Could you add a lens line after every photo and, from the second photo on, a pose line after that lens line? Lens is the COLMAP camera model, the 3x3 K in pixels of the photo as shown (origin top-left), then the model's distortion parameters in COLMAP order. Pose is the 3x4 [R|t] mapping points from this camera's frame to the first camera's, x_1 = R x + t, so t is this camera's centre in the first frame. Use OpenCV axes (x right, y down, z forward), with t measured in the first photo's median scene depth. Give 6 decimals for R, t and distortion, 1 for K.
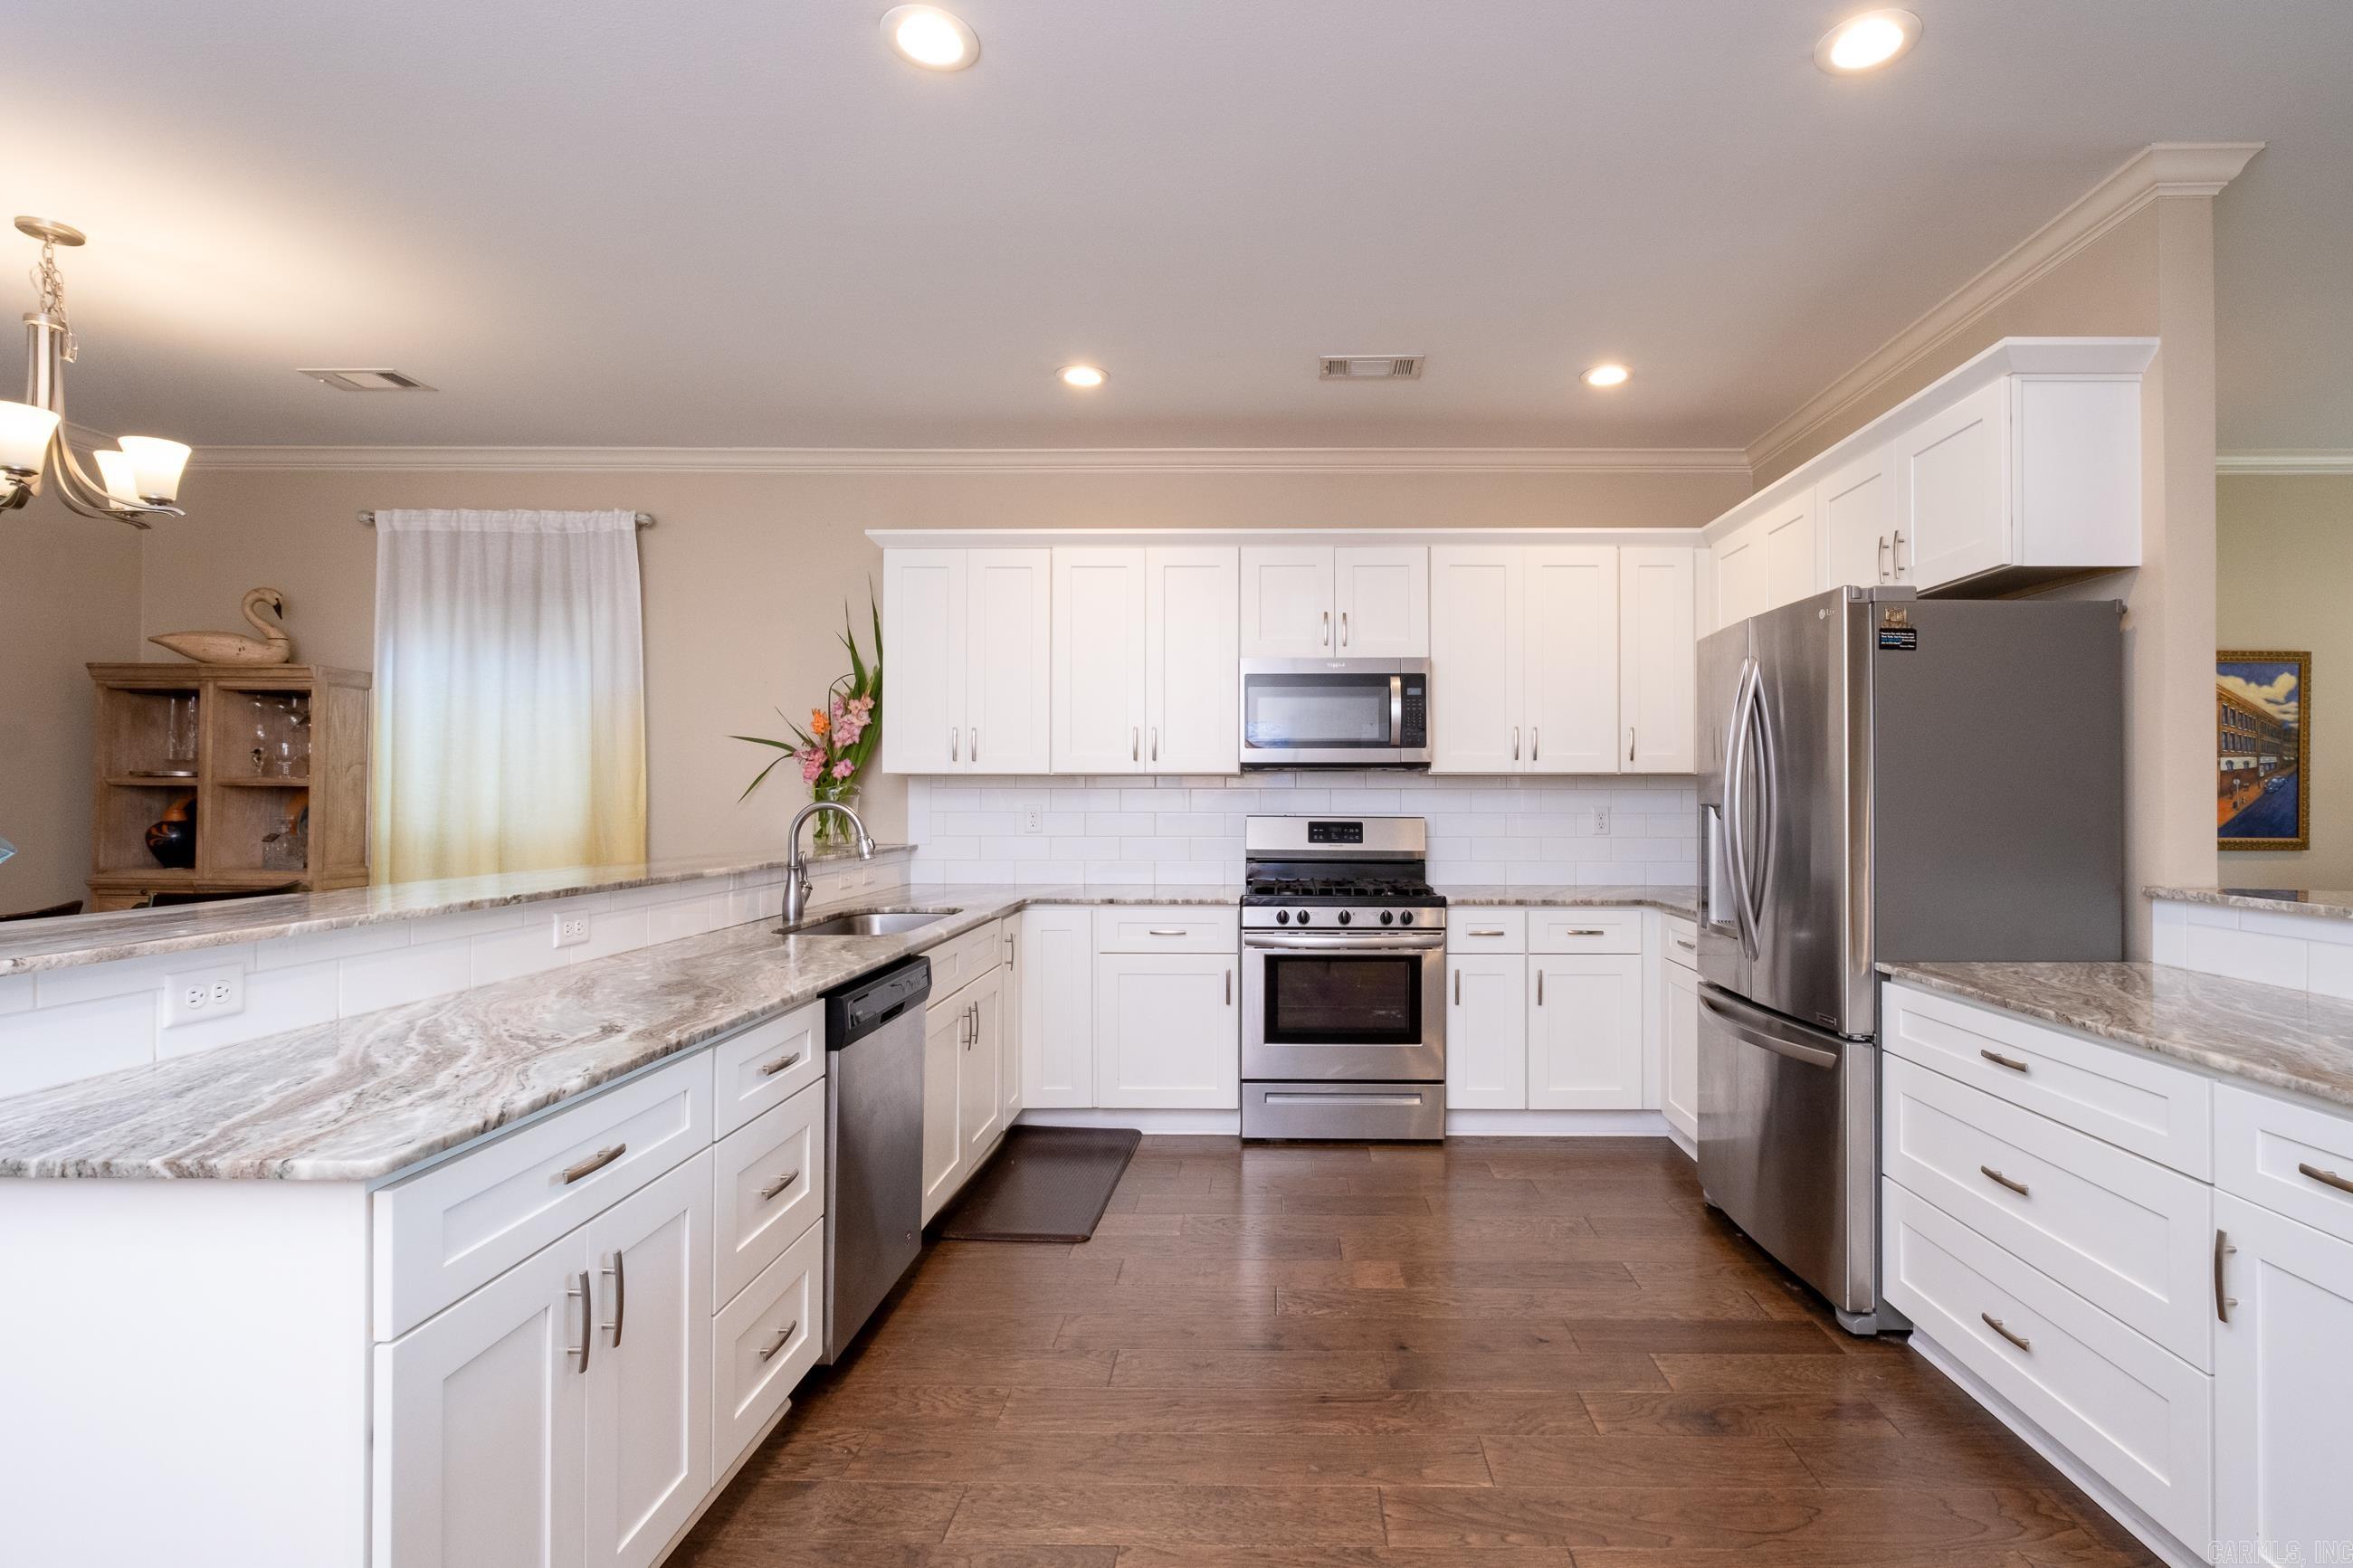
lens RADIAL K [[1095.4, 0, 1260.3], [0, 1095.4, 792.9], [0, 0, 1]] dist [-0.002593, -0.000165]
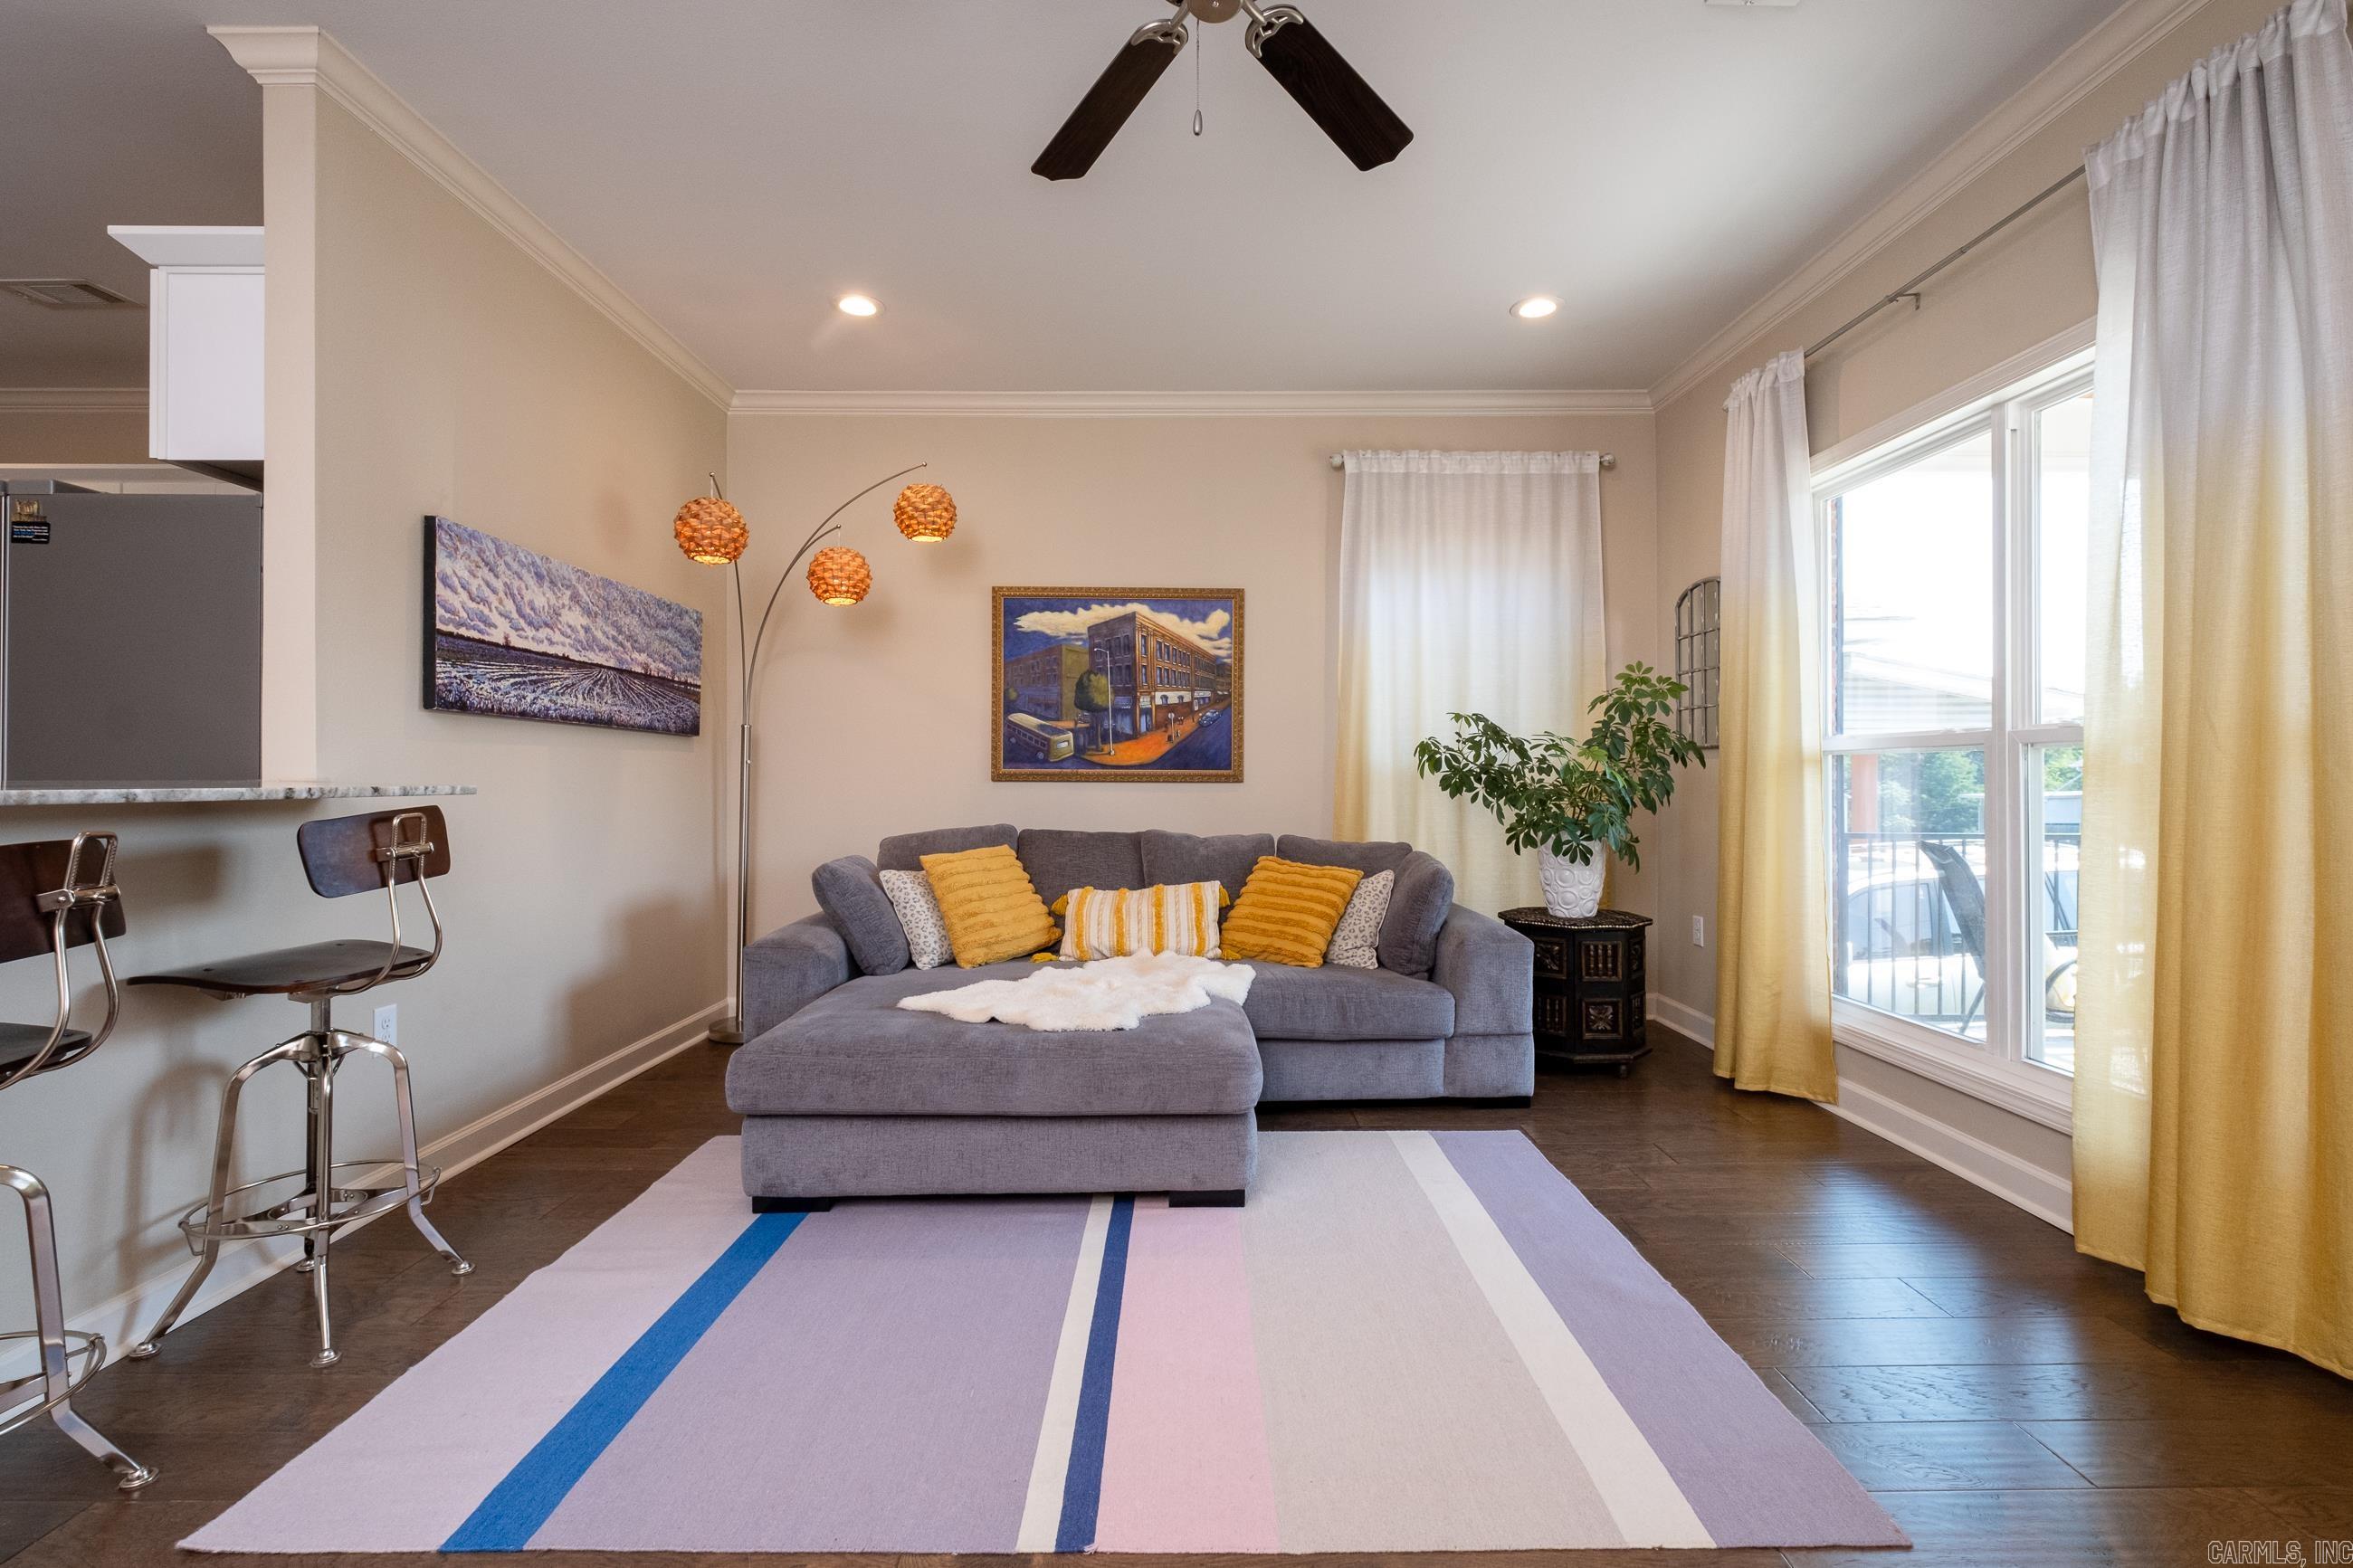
lens RADIAL K [[1041.8, 0, 1199.2], [0, 1041.8, 779.7], [0, 0, 1]] dist [-0.002573, -0.001428]
pose [[0.999714, -0.002799, 0.023750, 0.960162], [0.002667, 0.999981, 0.005571, 0.047655], [-0.023765, -0.005506, 0.999702, 0.021441]]
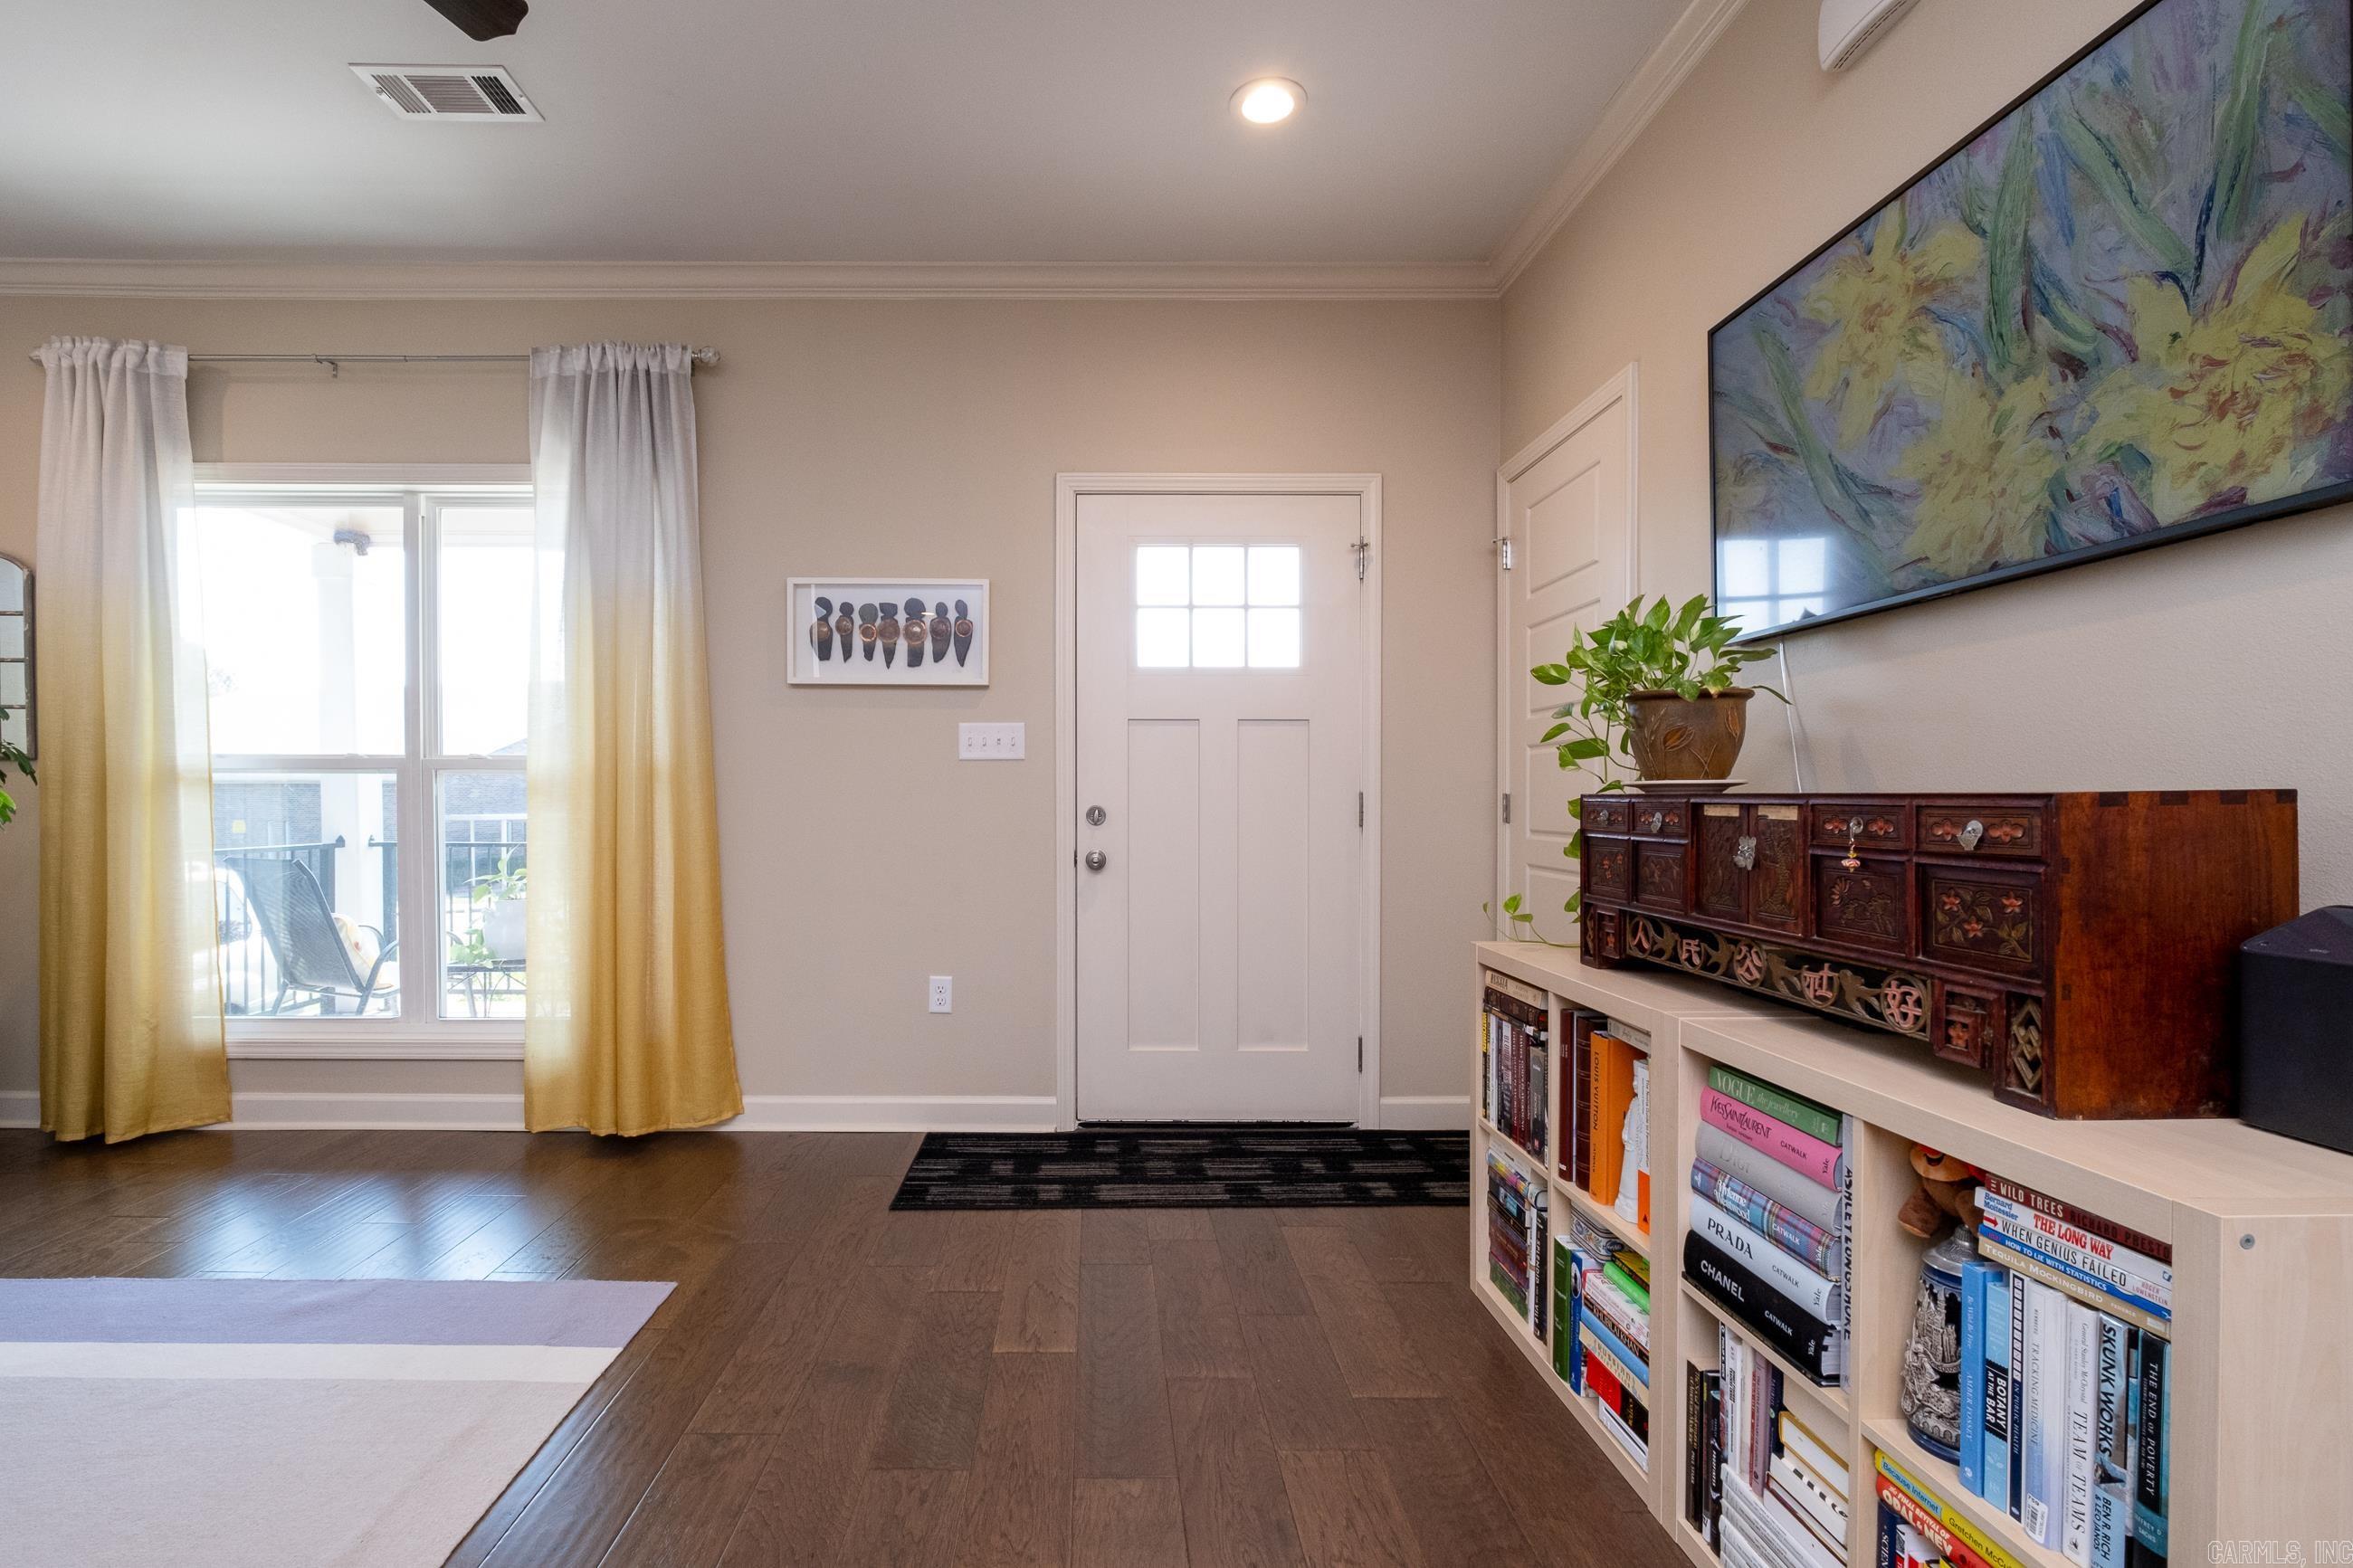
lens RADIAL K [[1041.8, 0, 1101.9], [0, 1041.8, 814.1], [0, 0, 1]] dist [-0.002573, -0.001428]
pose [[-0.021293, -0.021061, 0.999551, 0.666701], [-0.004713, 0.999769, 0.020966, 0.045920], [-0.999762, -0.004265, -0.021388, 0.146837]]
